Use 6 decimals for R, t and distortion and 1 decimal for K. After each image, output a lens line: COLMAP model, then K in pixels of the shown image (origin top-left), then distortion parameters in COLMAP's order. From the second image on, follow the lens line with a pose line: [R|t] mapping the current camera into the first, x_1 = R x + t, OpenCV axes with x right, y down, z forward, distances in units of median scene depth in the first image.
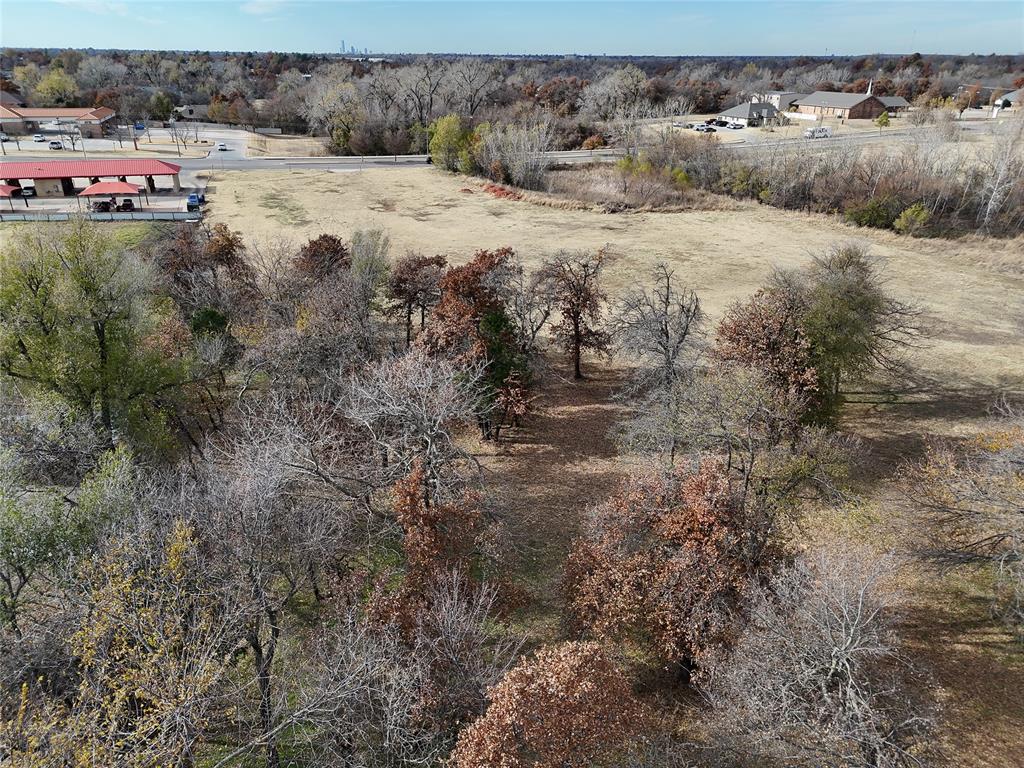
lens RADIAL K [[715.5, 0, 511.4], [0, 715.5, 386.0], [0, 0, 1]] dist [0.065818, -0.047881]
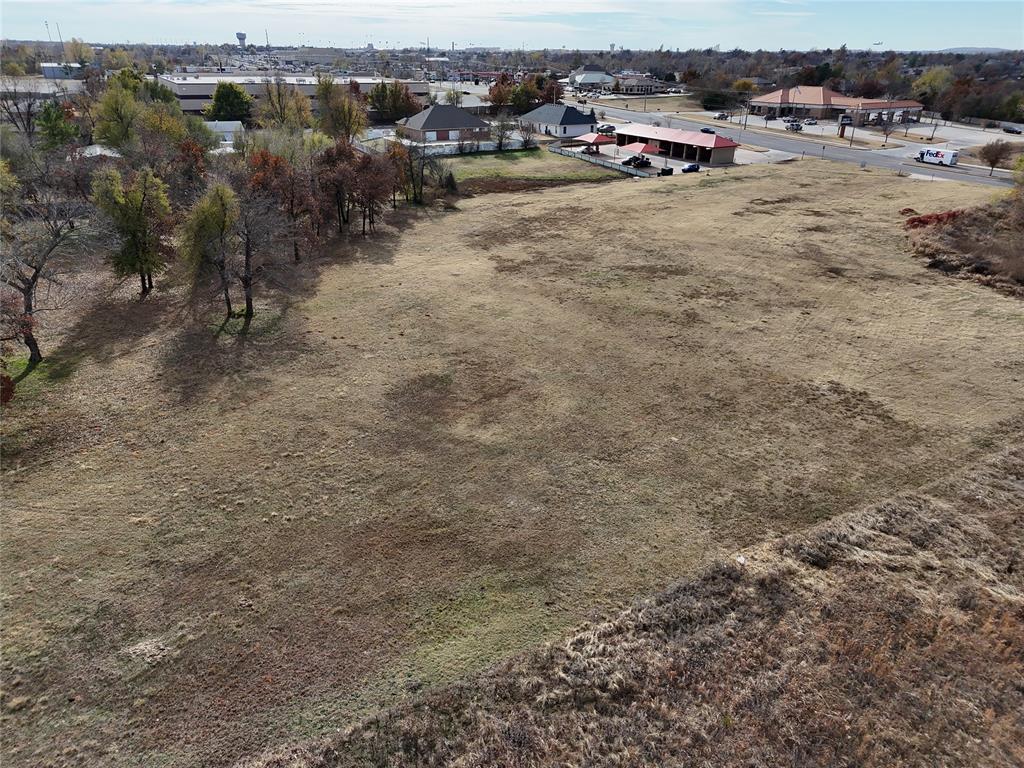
lens RADIAL K [[715.5, 0, 513.9], [0, 715.5, 383.7], [0, 0, 1]] dist [0.065818, -0.047881]
pose [[0.185012, 0.405924, -0.894984, 0.752553], [-0.413916, 0.858174, 0.303664, -0.200502], [0.891316, 0.314266, 0.326791, 0.480691]]
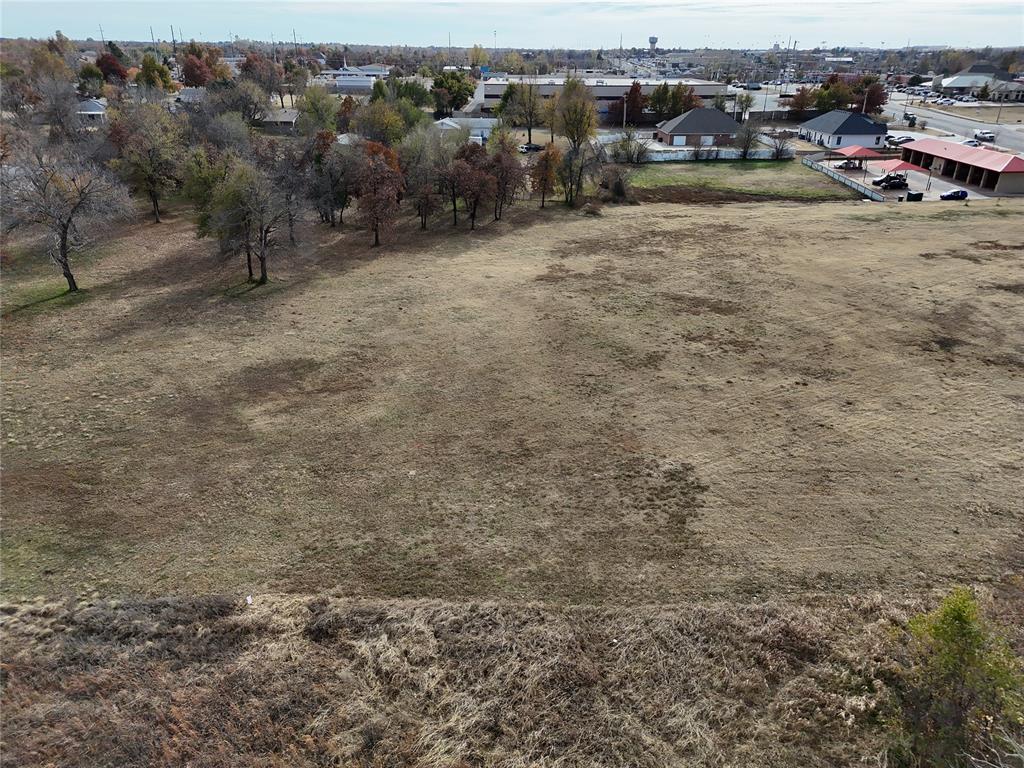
lens RADIAL K [[715.5, 0, 513.6], [0, 715.5, 387.0], [0, 0, 1]] dist [0.065818, -0.047881]
pose [[-0.326602, 0.391195, -0.860405, 0.704566], [-0.400133, 0.767497, 0.500841, -0.325041], [0.856285, 0.507853, -0.094136, 0.753247]]
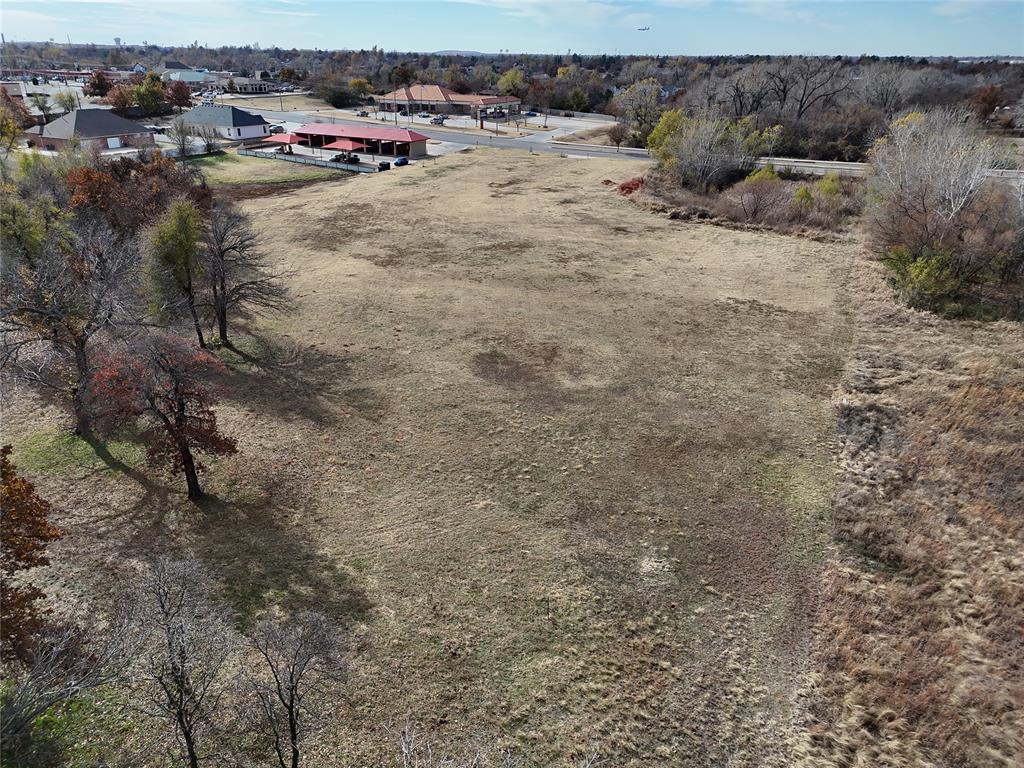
lens RADIAL K [[715.5, 0, 511.9], [0, 715.5, 381.8], [0, 0, 1]] dist [0.065818, -0.047881]
pose [[0.700583, 0.295545, -0.649489, 0.674104], [-0.302474, 0.947376, 0.104827, -0.083431], [0.646292, 0.123013, 0.753110, 0.220181]]
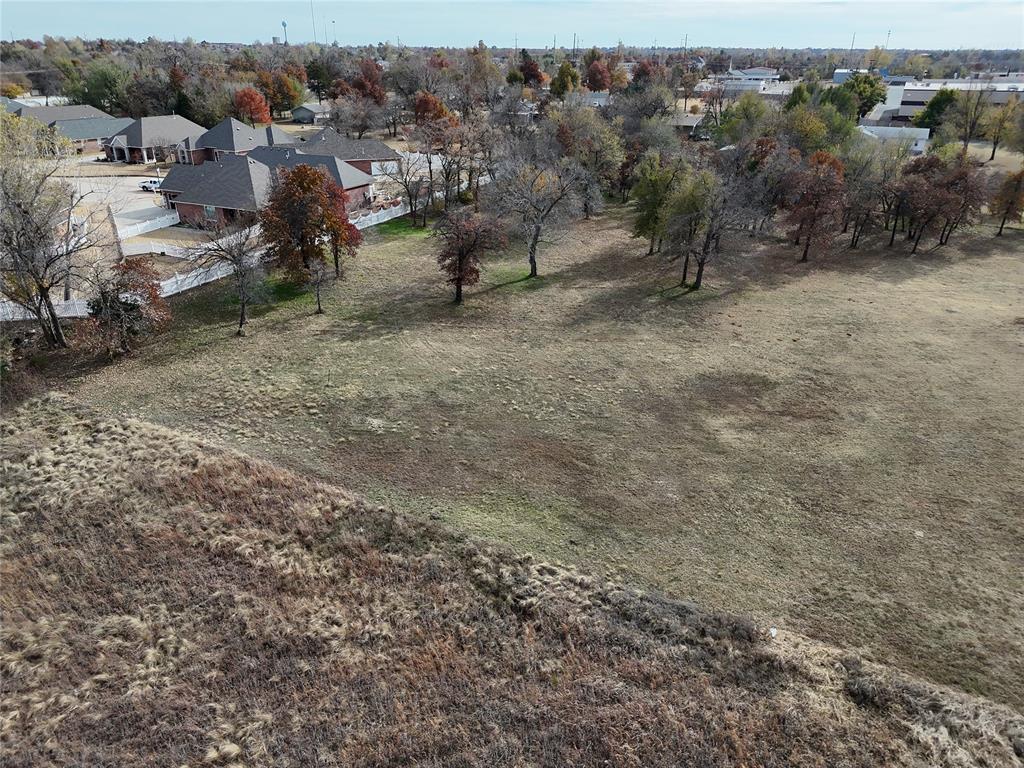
lens RADIAL K [[715.5, 0, 511.8], [0, 715.5, 386.9], [0, 0, 1]] dist [0.065818, -0.047881]
pose [[-0.706129, 0.288124, -0.646812, 0.743022], [-0.303593, 0.702055, 0.644167, -0.288104], [0.639698, 0.651232, -0.408269, 0.671715]]
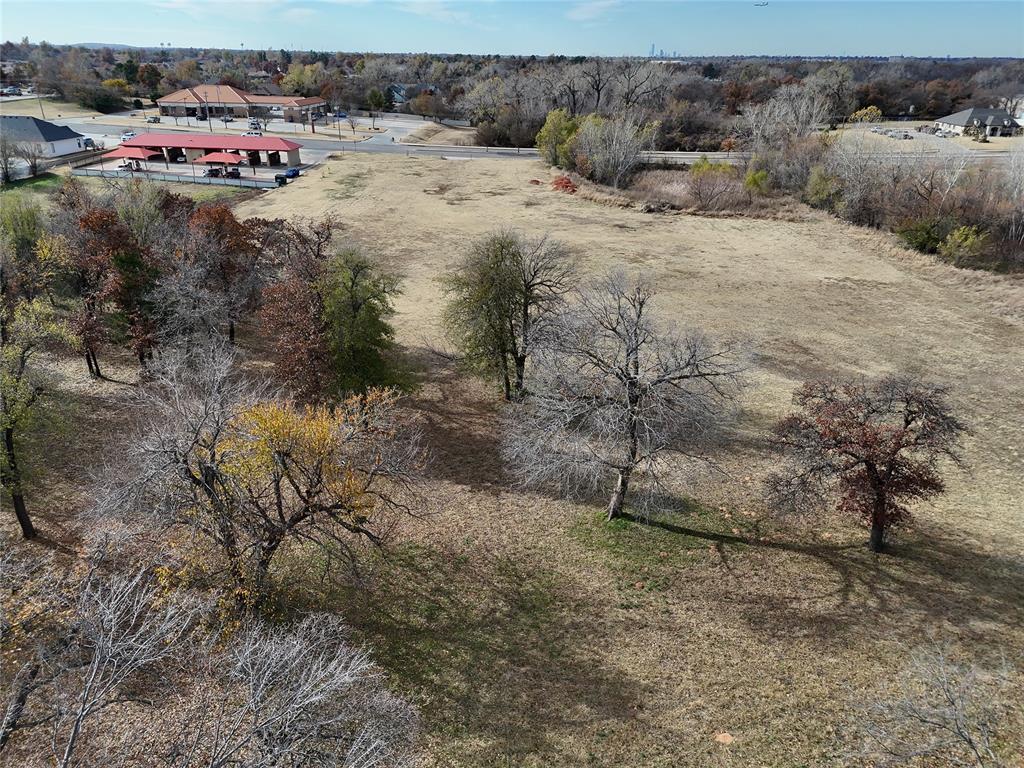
lens RADIAL K [[715.5, 0, 511.1], [0, 715.5, 383.8], [0, 0, 1]] dist [0.065818, -0.047881]
pose [[0.926152, 0.160278, -0.341400, 0.346031], [-0.162333, 0.986474, 0.022744, -0.009725], [0.340427, 0.034356, 0.939643, 0.053182]]
